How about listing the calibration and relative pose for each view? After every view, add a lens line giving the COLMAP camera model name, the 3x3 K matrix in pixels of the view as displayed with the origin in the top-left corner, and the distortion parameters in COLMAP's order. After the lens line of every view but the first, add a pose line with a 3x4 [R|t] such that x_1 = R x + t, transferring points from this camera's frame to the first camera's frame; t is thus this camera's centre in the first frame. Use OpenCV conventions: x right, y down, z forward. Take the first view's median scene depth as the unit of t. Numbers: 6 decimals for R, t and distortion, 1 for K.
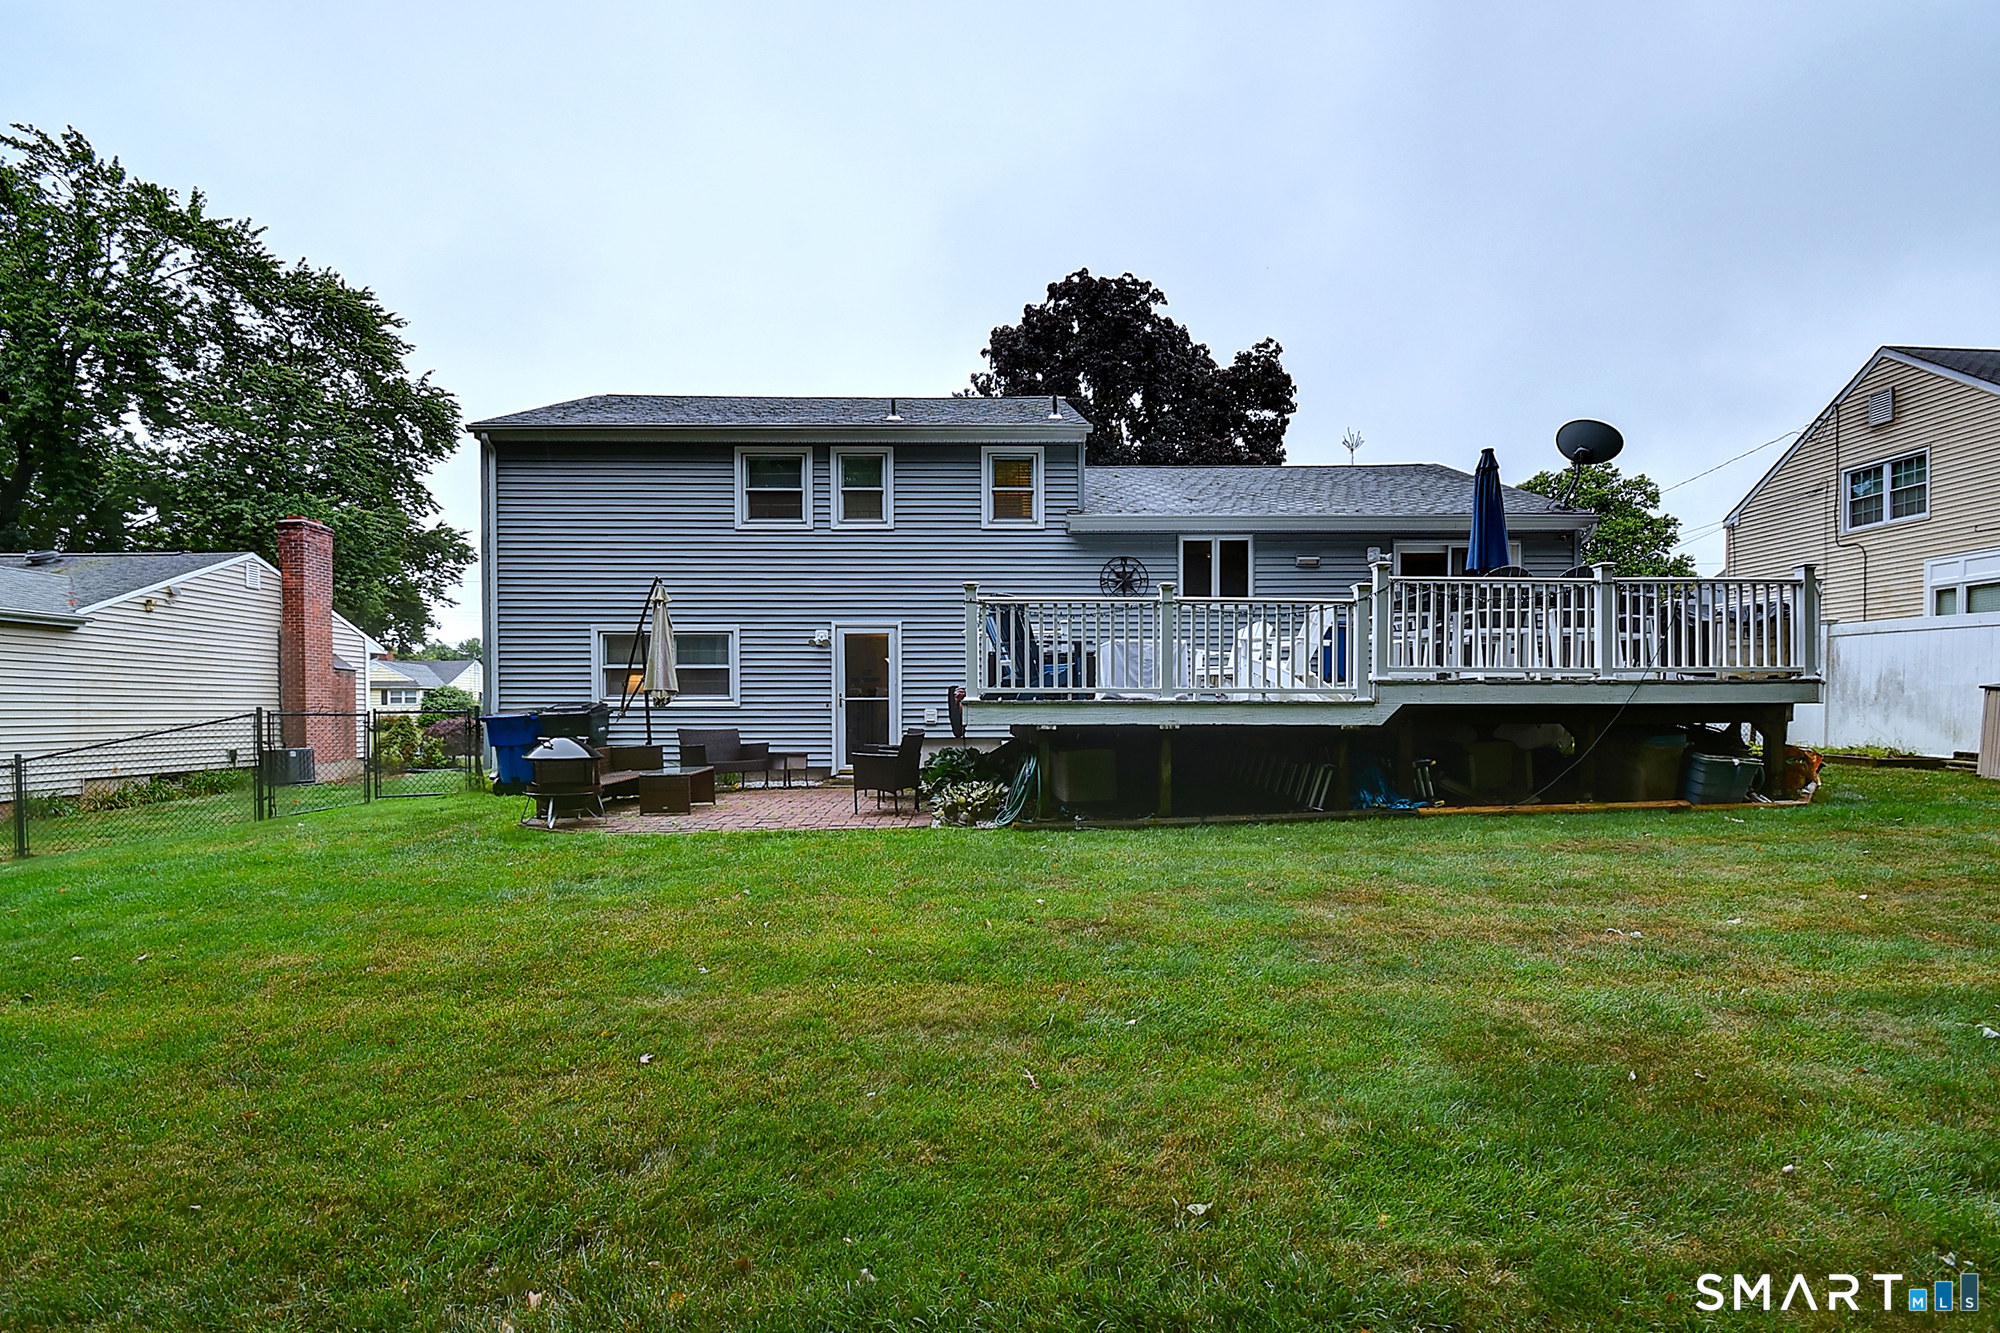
lens RADIAL K [[915.8, 0, 989.4], [0, 915.8, 716.6], [0, 0, 1]] dist [0.011399, -0.018406]
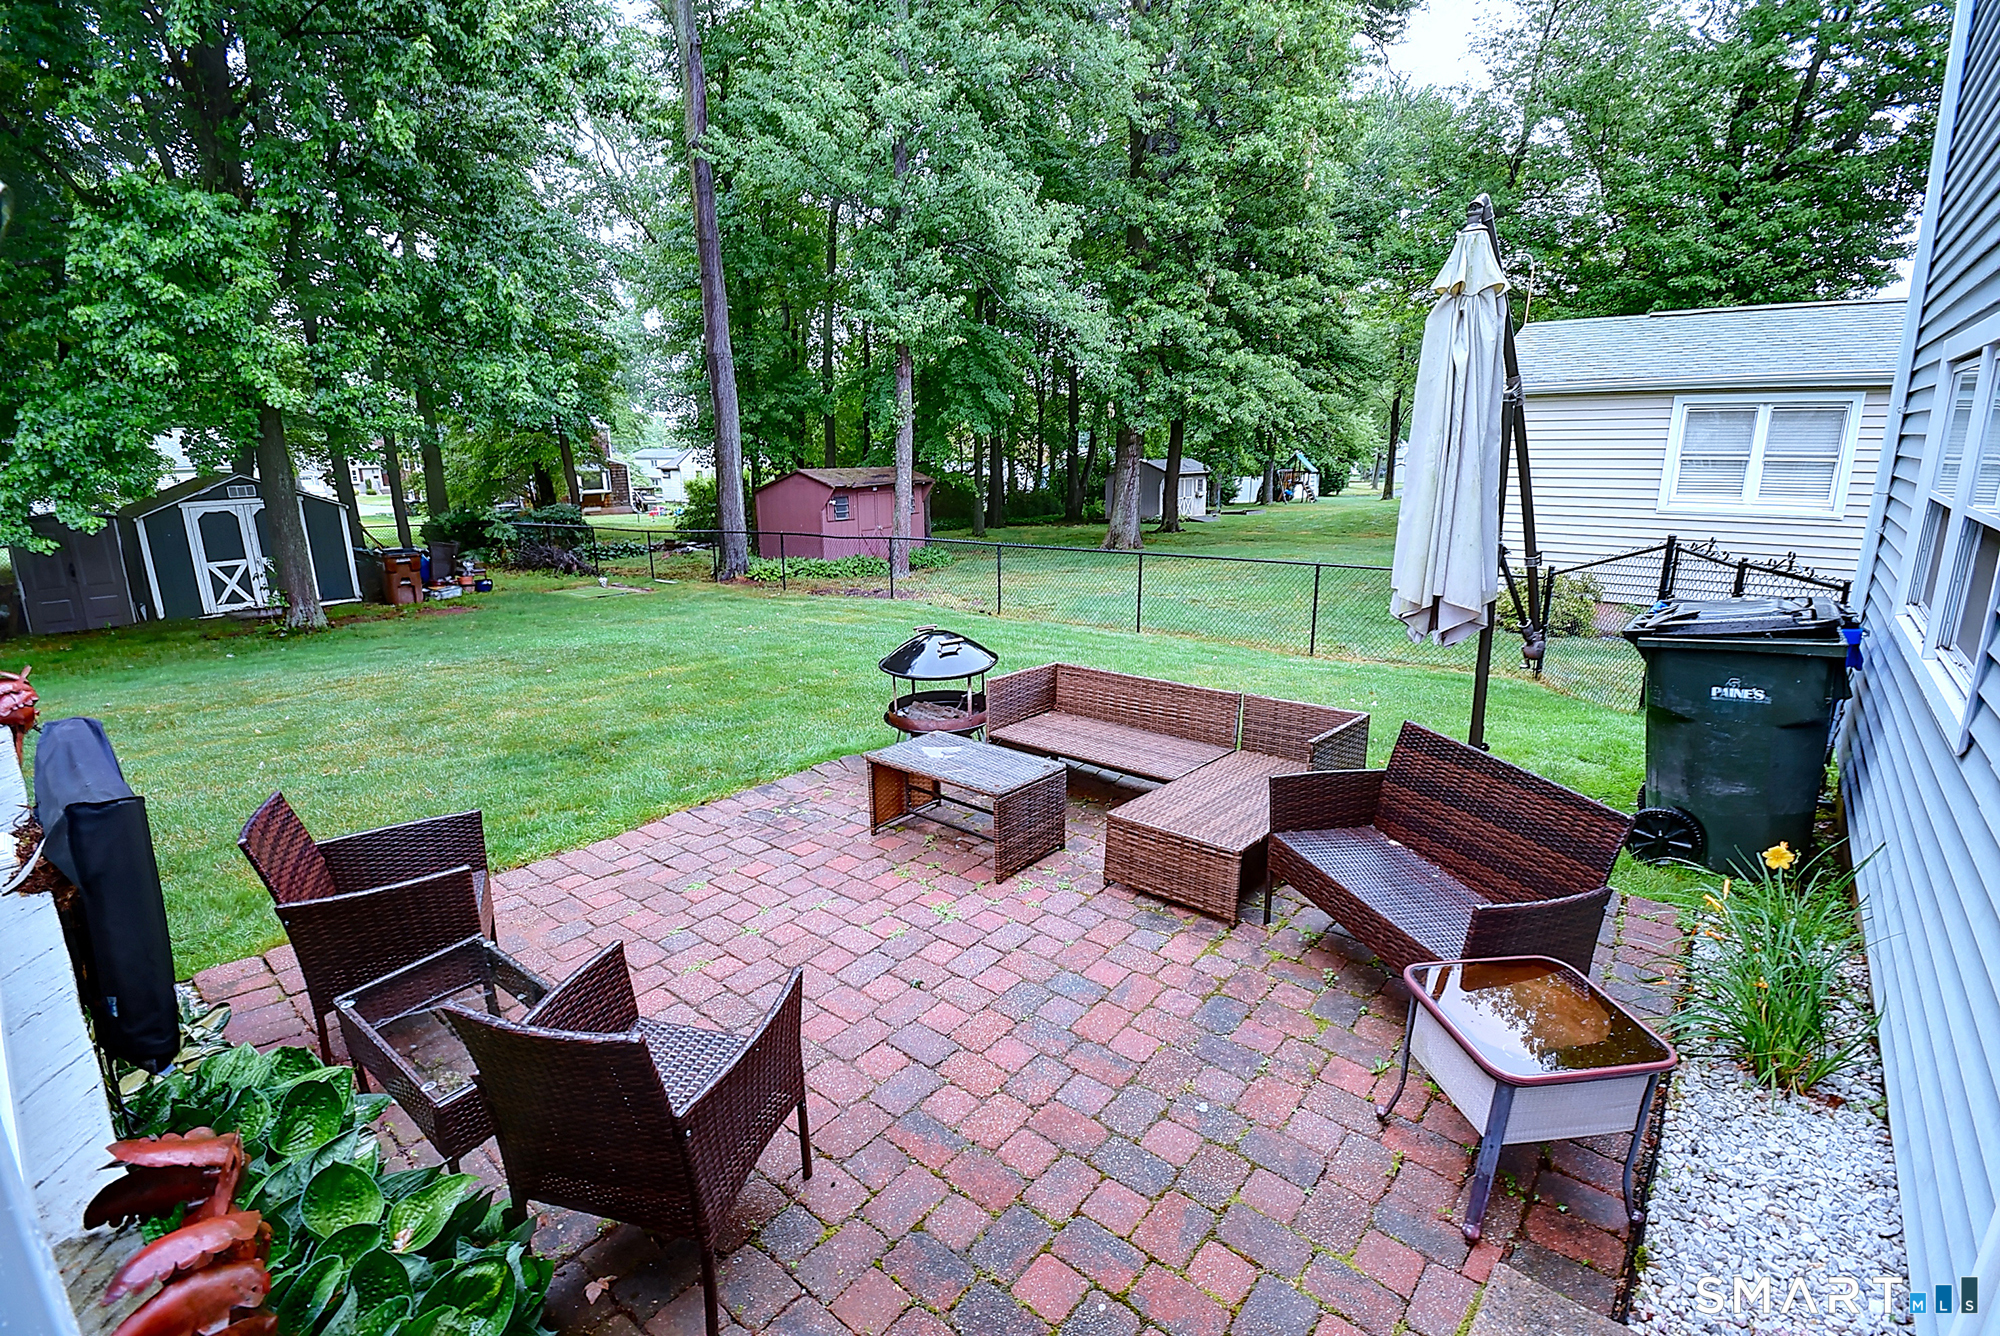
lens RADIAL K [[894.4, 0, 999.1], [0, 894.4, 675.0], [0, 0, 1]] dist [0.020510, -0.026703]
pose [[-0.666328, 0.197178, -0.719116, -0.025301], [0.012584, 0.967240, 0.253552, -0.072255], [0.745553, 0.159899, -0.646980, 0.962519]]
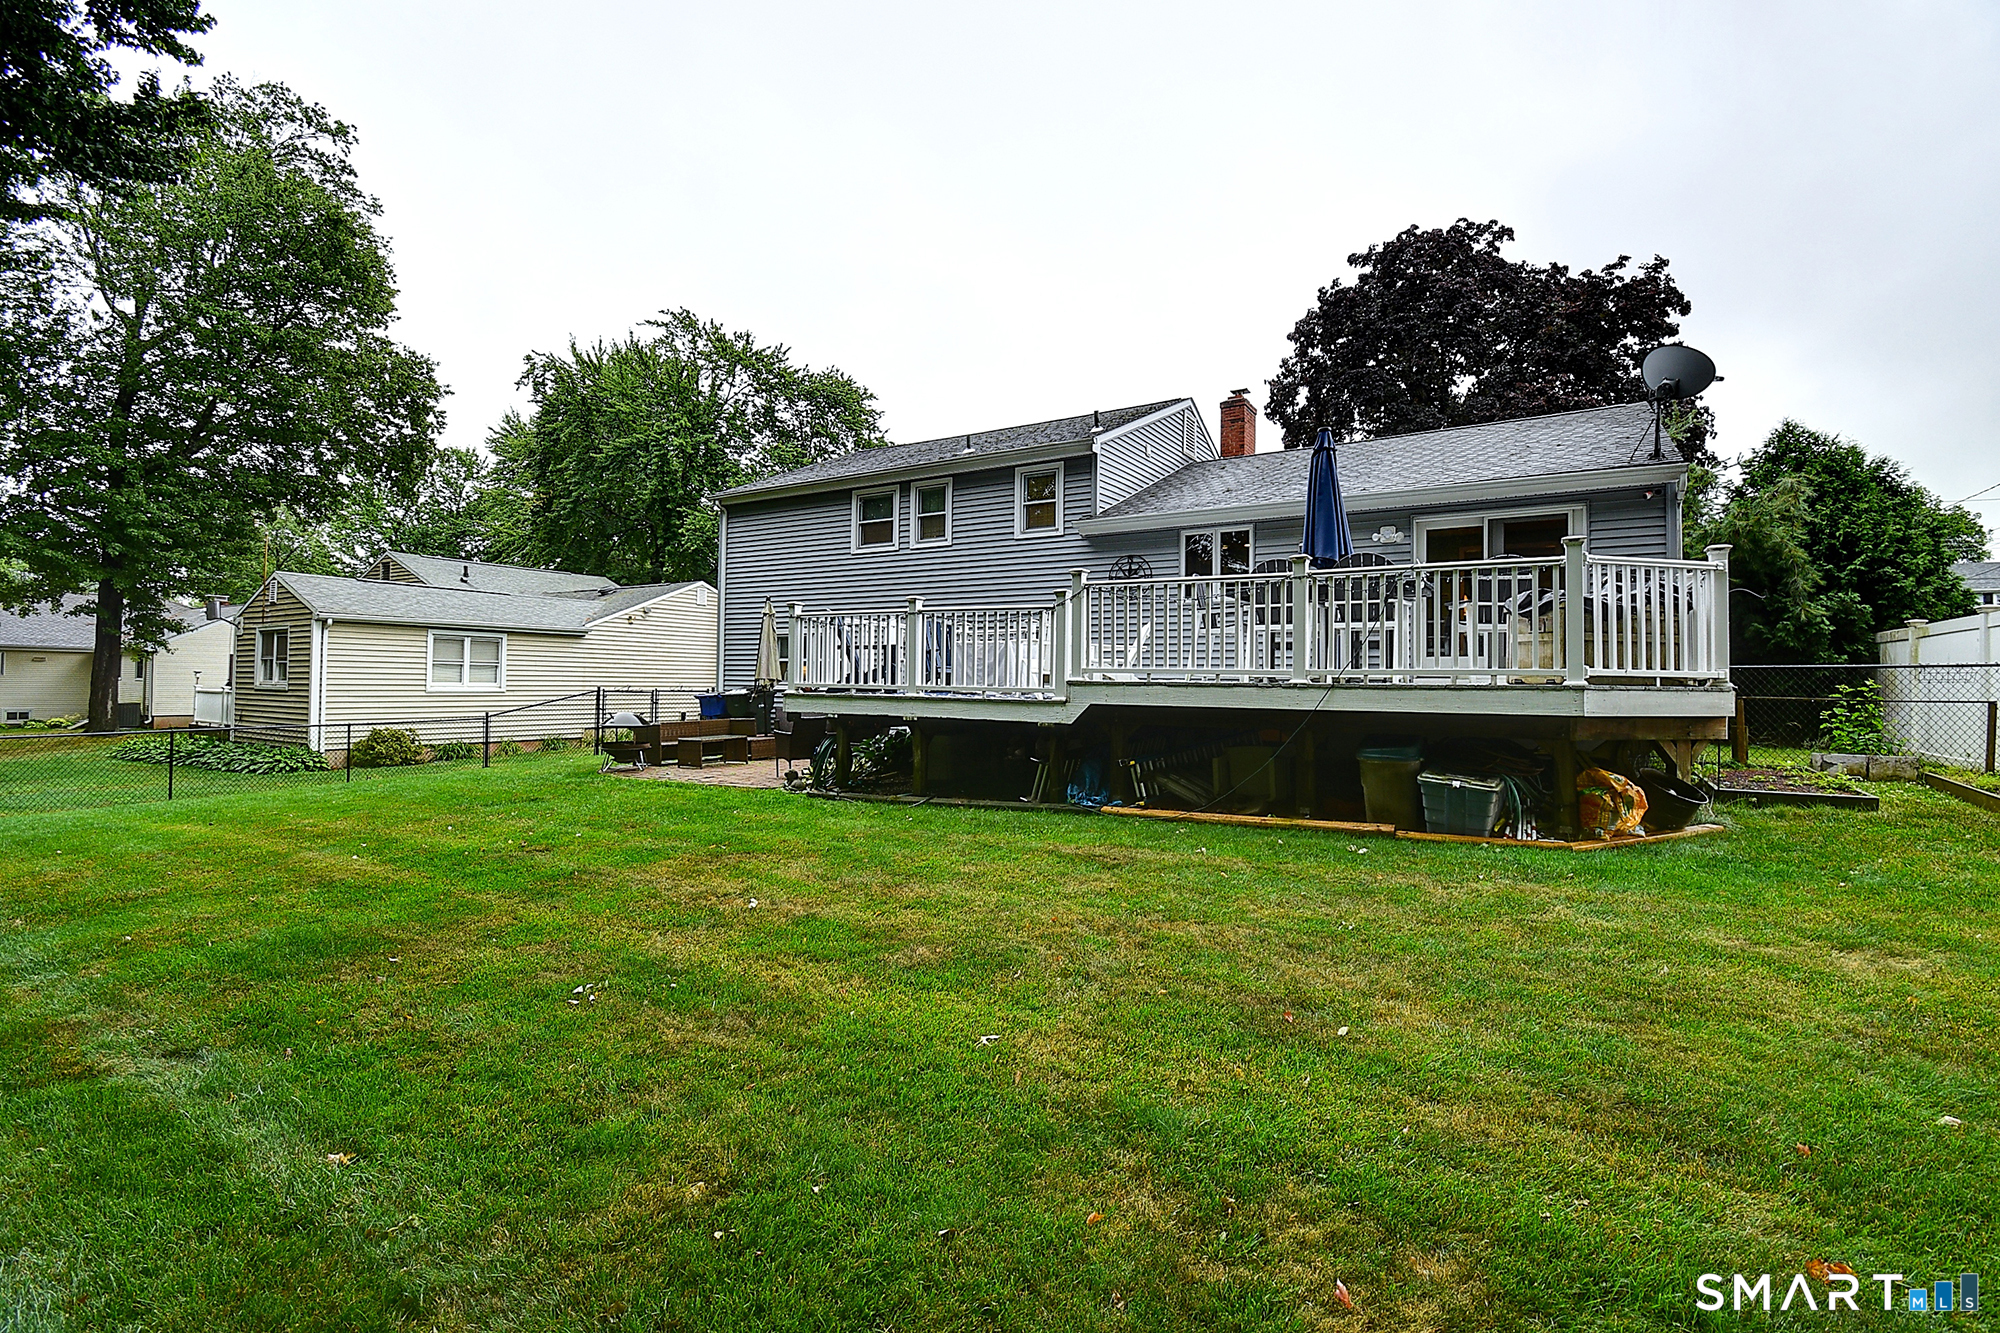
lens RADIAL K [[881.0, 0, 998.9], [0, 881.0, 669.6], [0, 0, 1]] dist [0.001100, -0.015787]
pose [[0.840089, 0.003848, -0.542434, 0.572885], [-0.017739, 0.999635, -0.020382, -0.019355], [0.542158, 0.026745, 0.839851, 0.069342]]
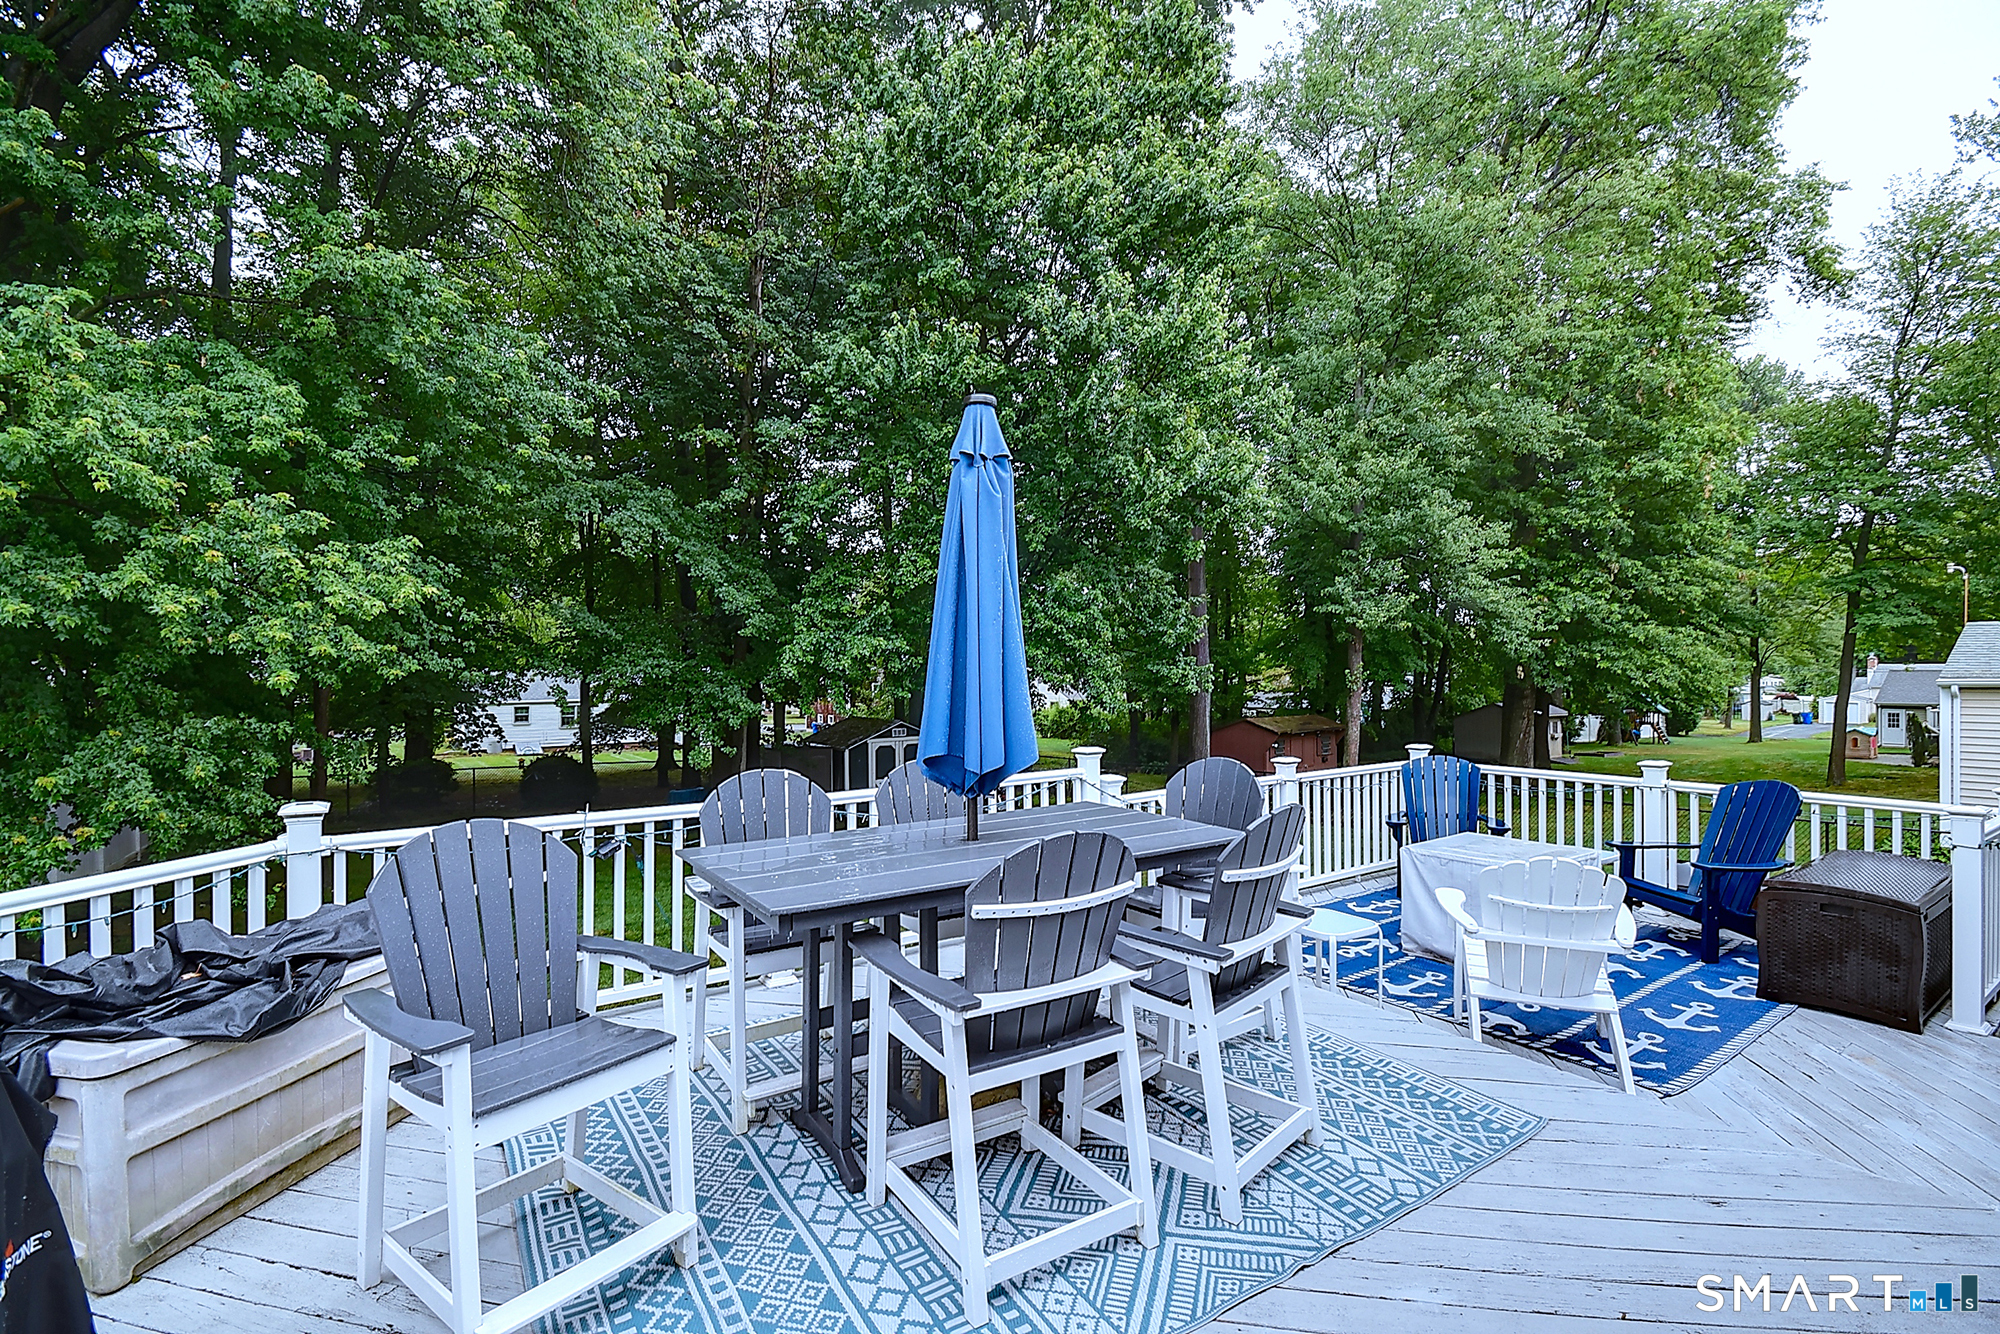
lens RADIAL K [[881.0, 0, 998.9], [0, 881.0, 670.1], [0, 0, 1]] dist [0.001100, -0.015787]
pose [[-0.848370, 0.009147, -0.529324, 0.513056], [0.009094, 0.999955, 0.002704, -0.147324], [0.529325, -0.002520, -0.848415, 0.971127]]
